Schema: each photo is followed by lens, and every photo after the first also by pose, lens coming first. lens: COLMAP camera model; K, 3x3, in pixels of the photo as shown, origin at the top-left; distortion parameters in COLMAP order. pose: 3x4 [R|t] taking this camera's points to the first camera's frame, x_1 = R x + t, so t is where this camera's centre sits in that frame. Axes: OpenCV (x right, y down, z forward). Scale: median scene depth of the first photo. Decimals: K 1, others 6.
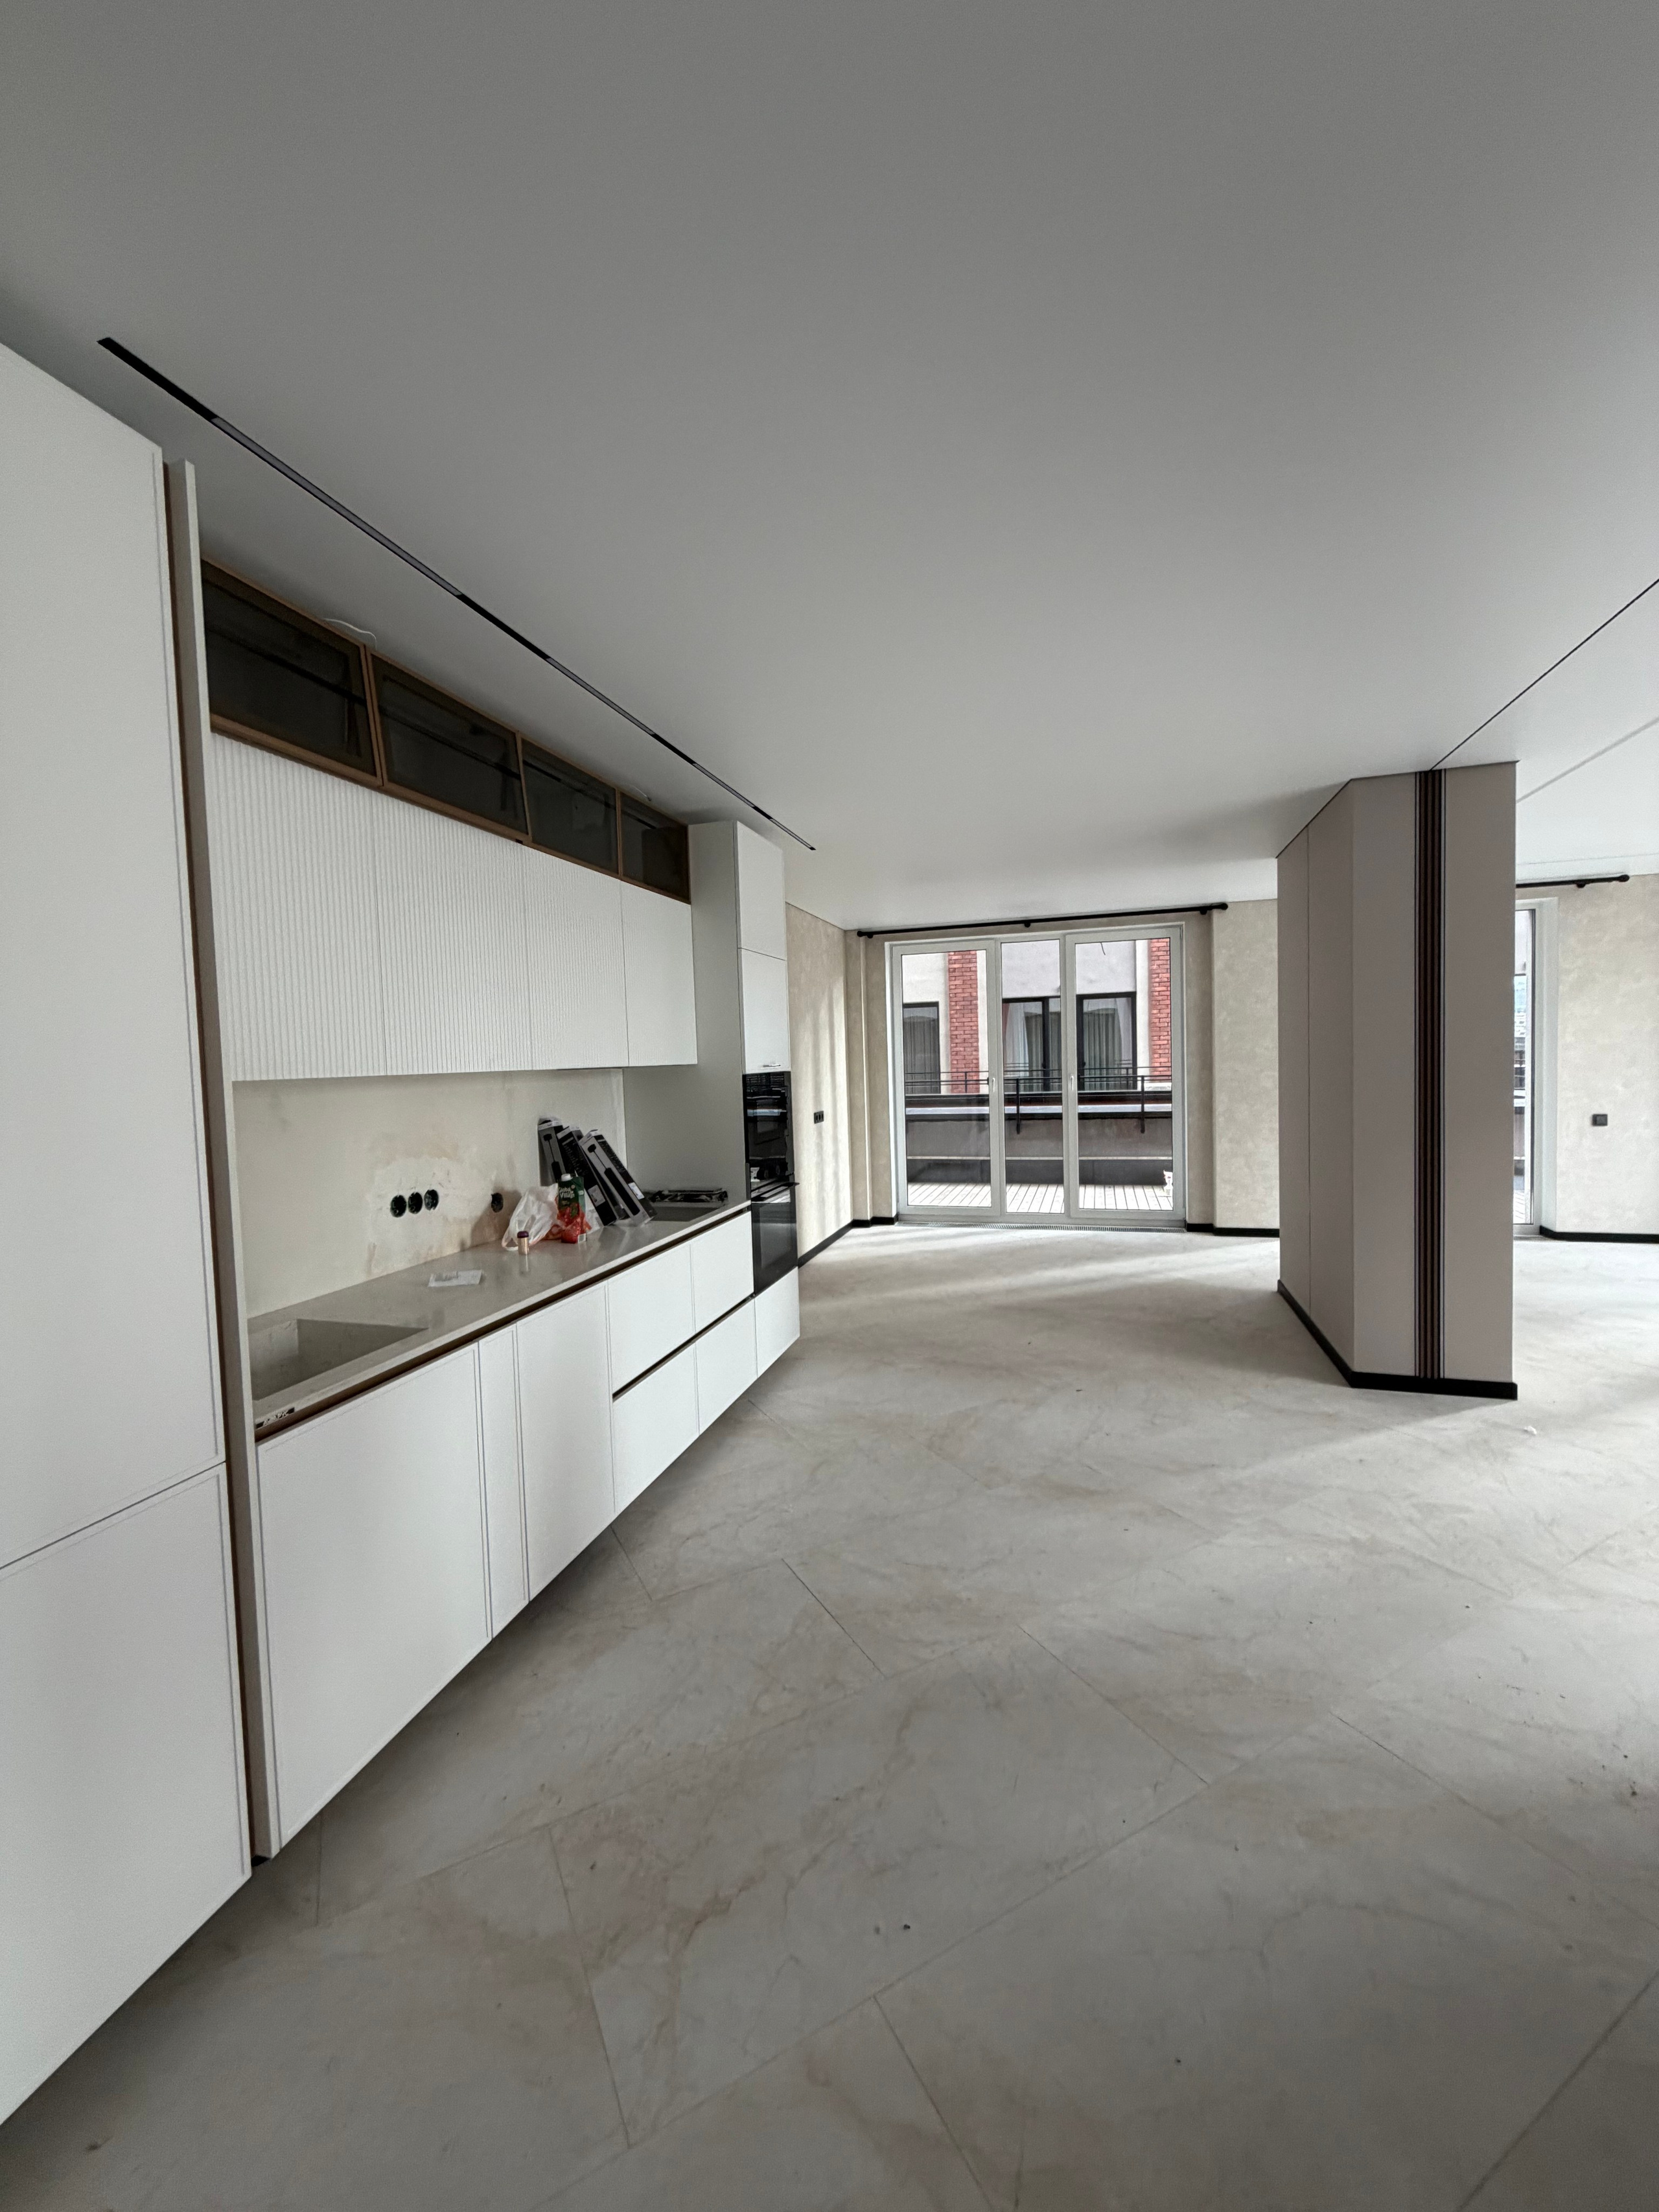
lens RADIAL K [[910.4, 0, 796.5], [0, 910.4, 1107.2], [0, 0, 1]] dist [-0.000387, -0.000269]
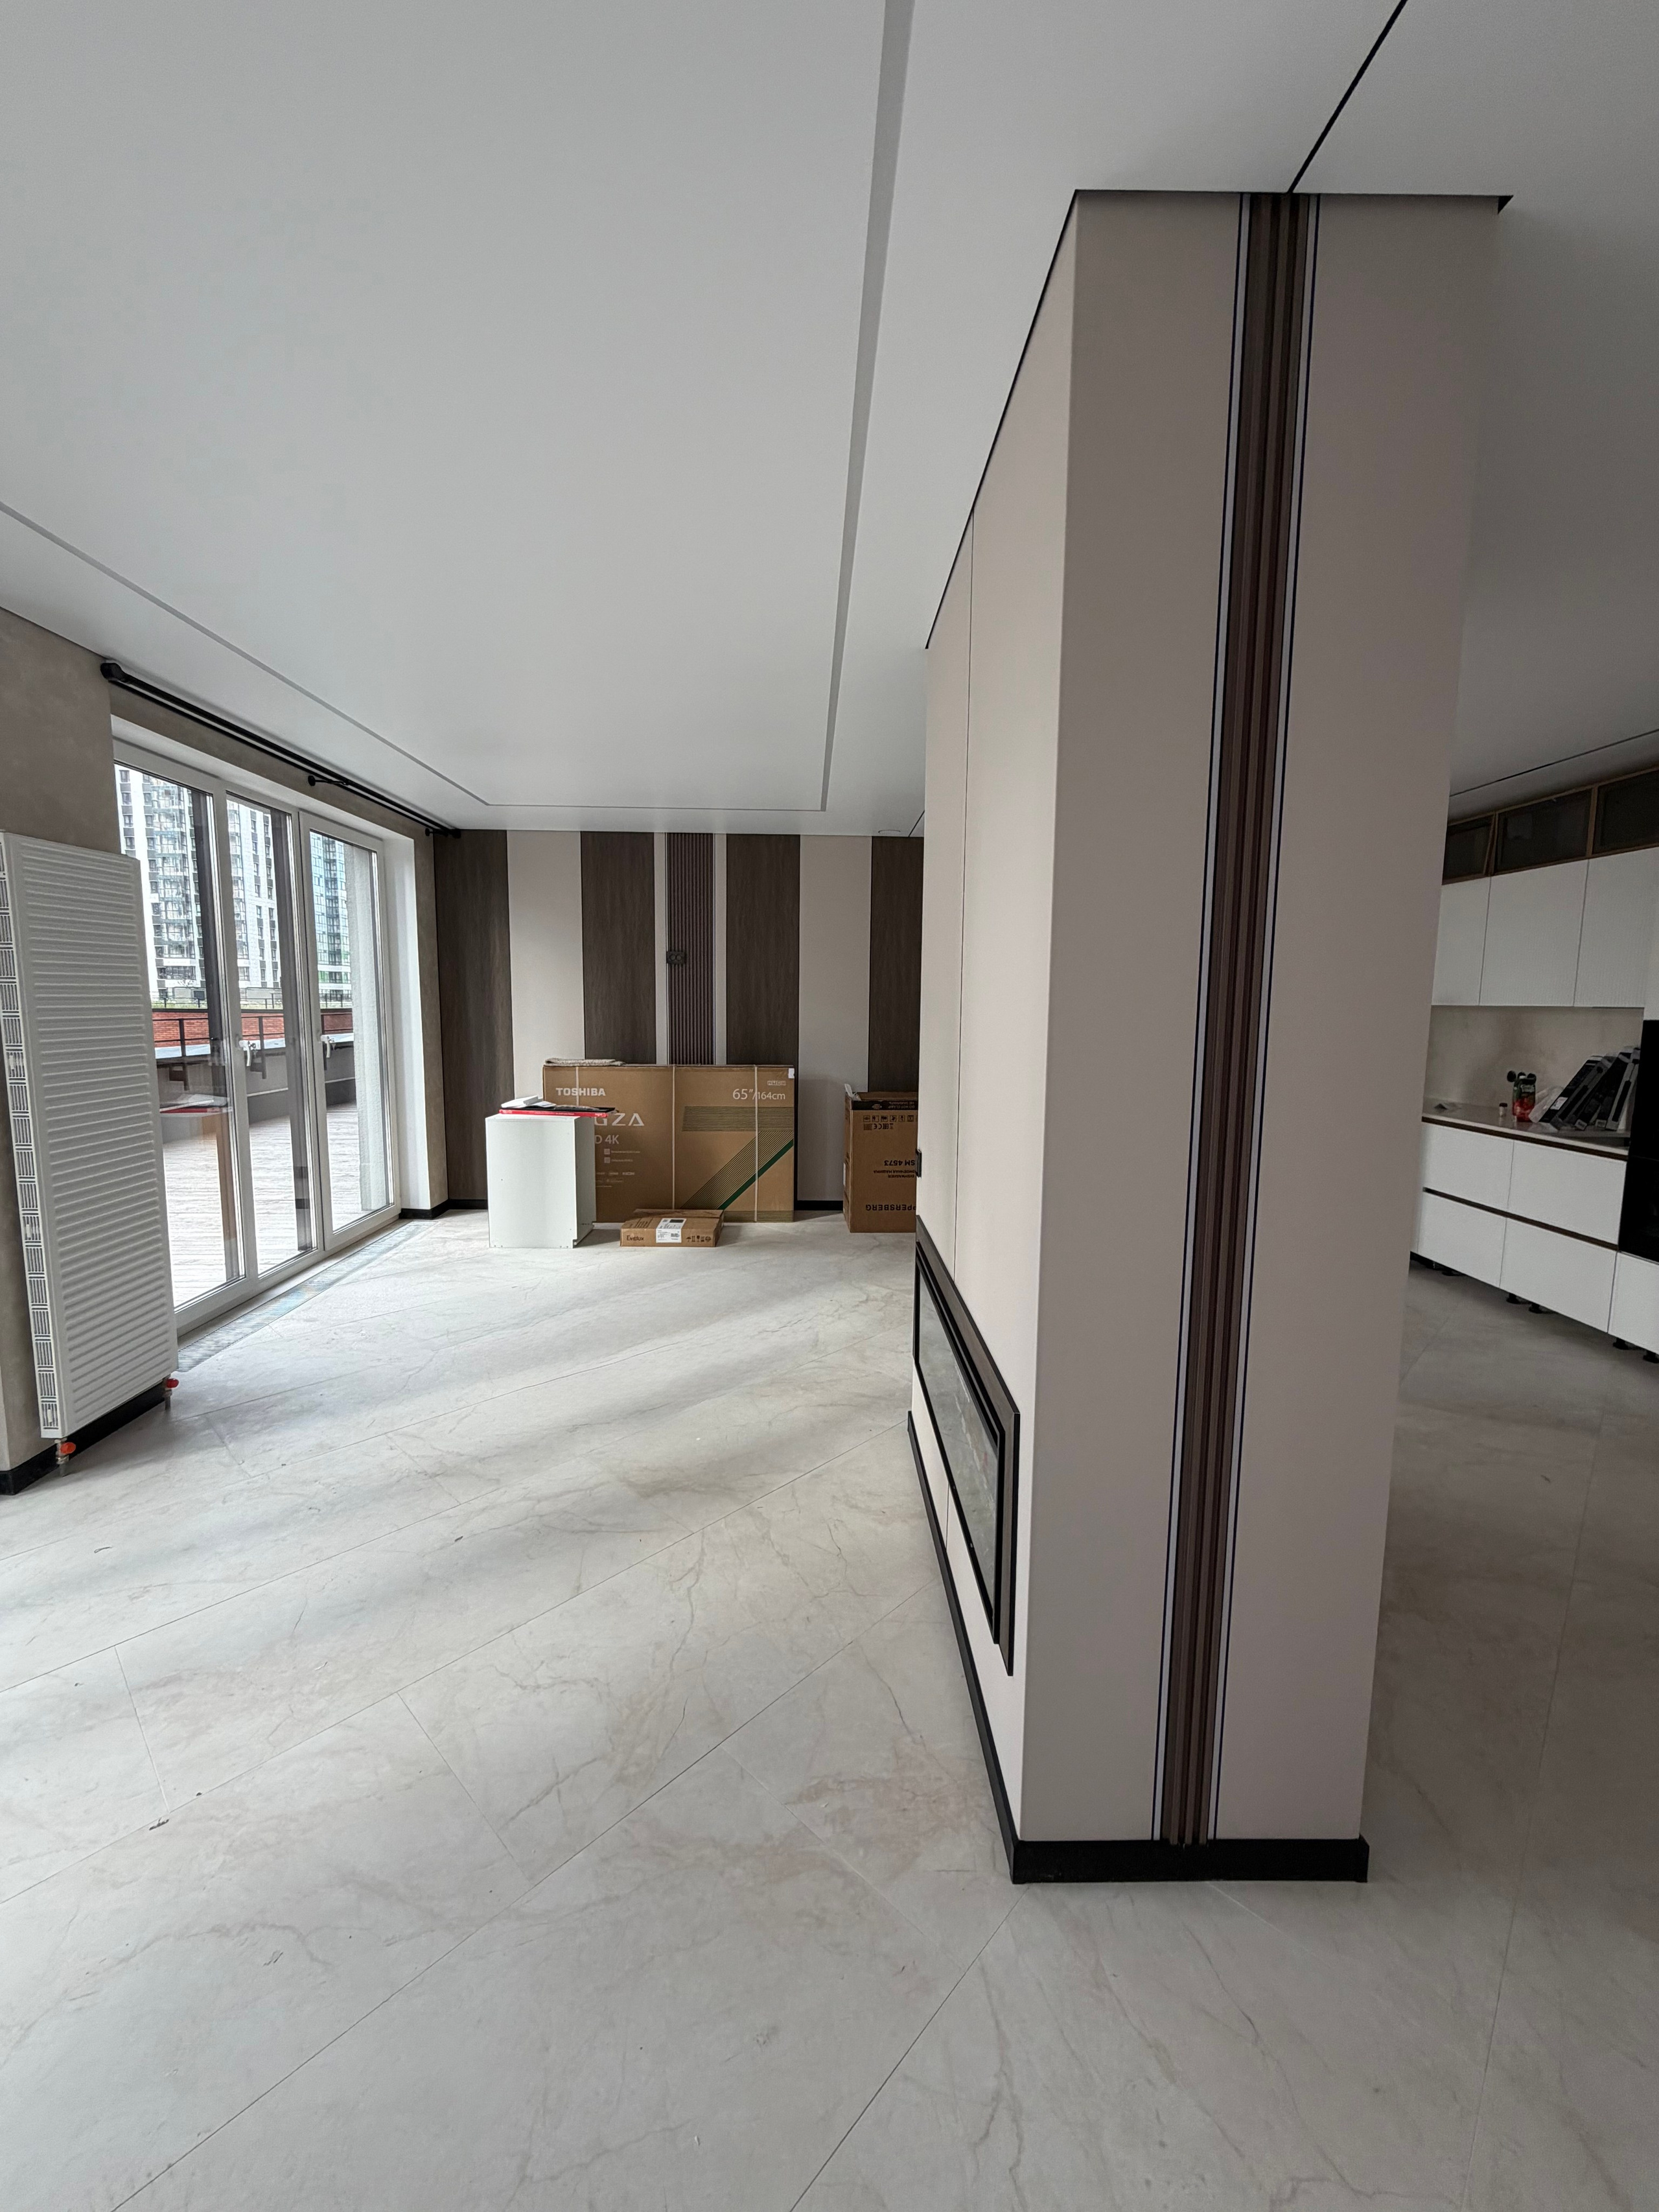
lens RADIAL K [[910.4, 0, 796.5], [0, 910.4, 1107.2], [0, 0, 1]] dist [-0.000387, -0.000269]
pose [[-0.957661, 0.061484, -0.281256, 1.275254], [0.013648, 0.985527, 0.168969, -0.141153], [0.287574, 0.157977, -0.944640, 1.985797]]
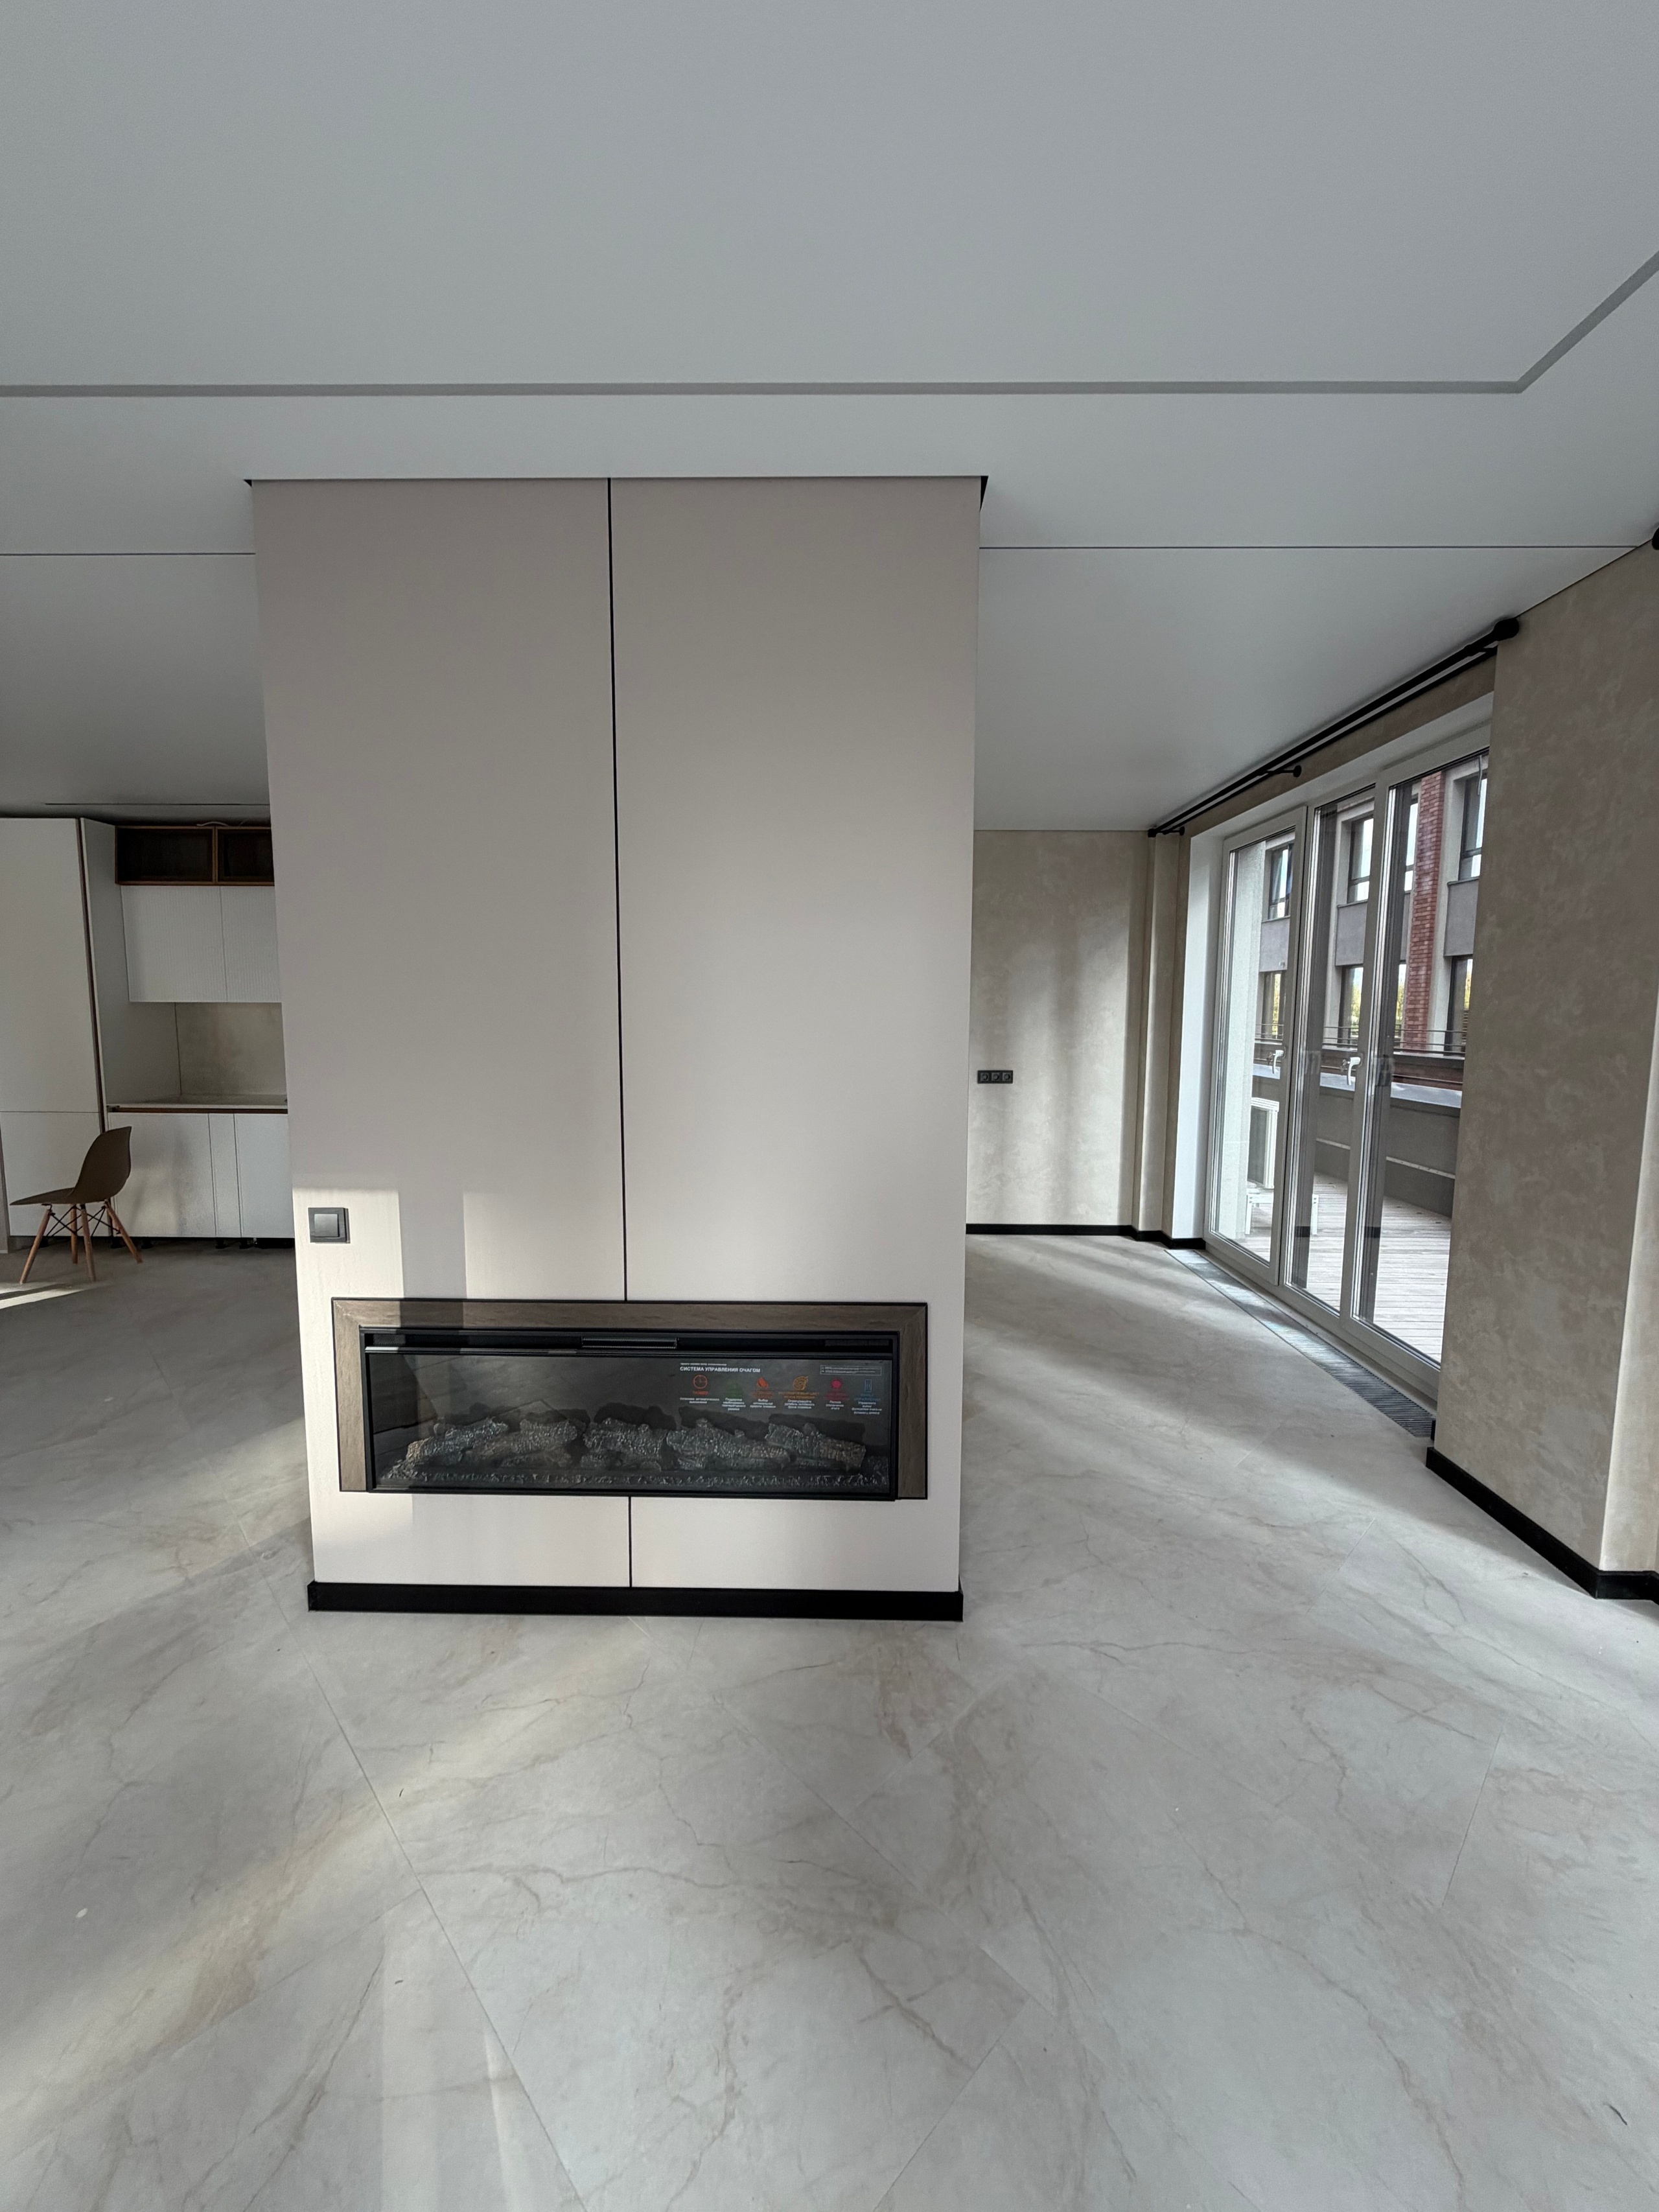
lens RADIAL K [[910.4, 0, 796.5], [0, 910.4, 1107.2], [0, 0, 1]] dist [-0.000387, -0.000269]
pose [[0.281479, 0.138165, -0.949568, 1.645328], [-0.051797, 0.990325, 0.128741, -0.134619], [0.958168, 0.012947, 0.285913, 1.281133]]
